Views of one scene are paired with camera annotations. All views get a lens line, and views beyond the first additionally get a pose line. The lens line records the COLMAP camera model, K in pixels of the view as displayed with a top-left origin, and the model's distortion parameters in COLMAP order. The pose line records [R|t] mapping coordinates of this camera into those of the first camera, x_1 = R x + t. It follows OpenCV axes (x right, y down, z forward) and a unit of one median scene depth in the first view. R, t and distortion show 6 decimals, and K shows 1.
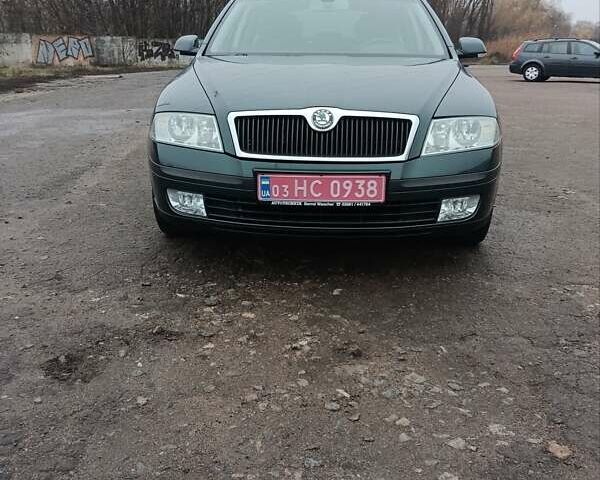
lens RADIAL K [[633.4, 0, 300.0], [0, 633.4, 240.0], [0, 0, 1]] dist [-0.007829, -0.017510]
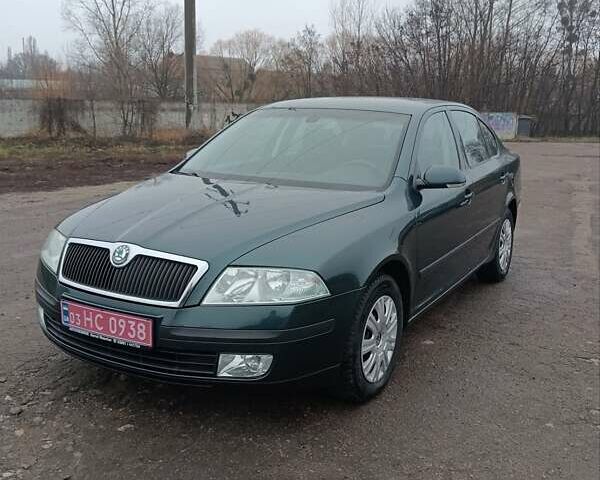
lens RADIAL K [[653.9, 0, 300.0], [0, 653.9, 240.0], [0, 0, 1]] dist [-0.004158, -0.010794]
pose [[0.896085, 0.104818, -0.431328, 0.747266], [-0.152113, 0.985394, -0.076552, -0.178266], [0.417004, 0.134208, 0.898942, 0.171878]]
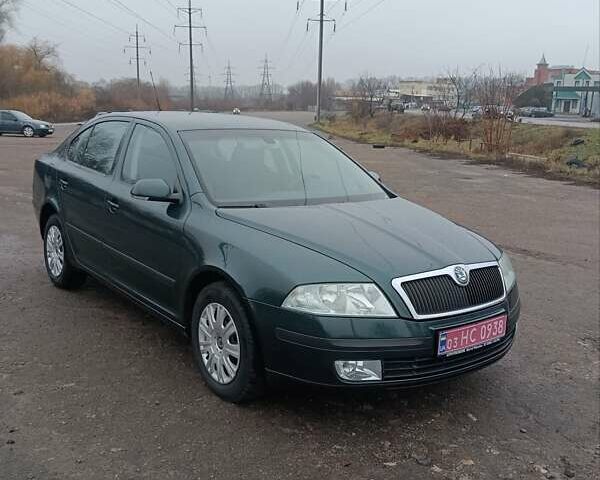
lens RADIAL K [[653.9, 0, 300.0], [0, 653.9, 240.0], [0, 0, 1]] dist [-0.004158, -0.010794]
pose [[0.754197, -0.102121, 0.648658, -0.971414], [0.162418, 0.986150, -0.033591, -0.263610], [-0.636244, 0.130688, 0.760338, 0.261252]]
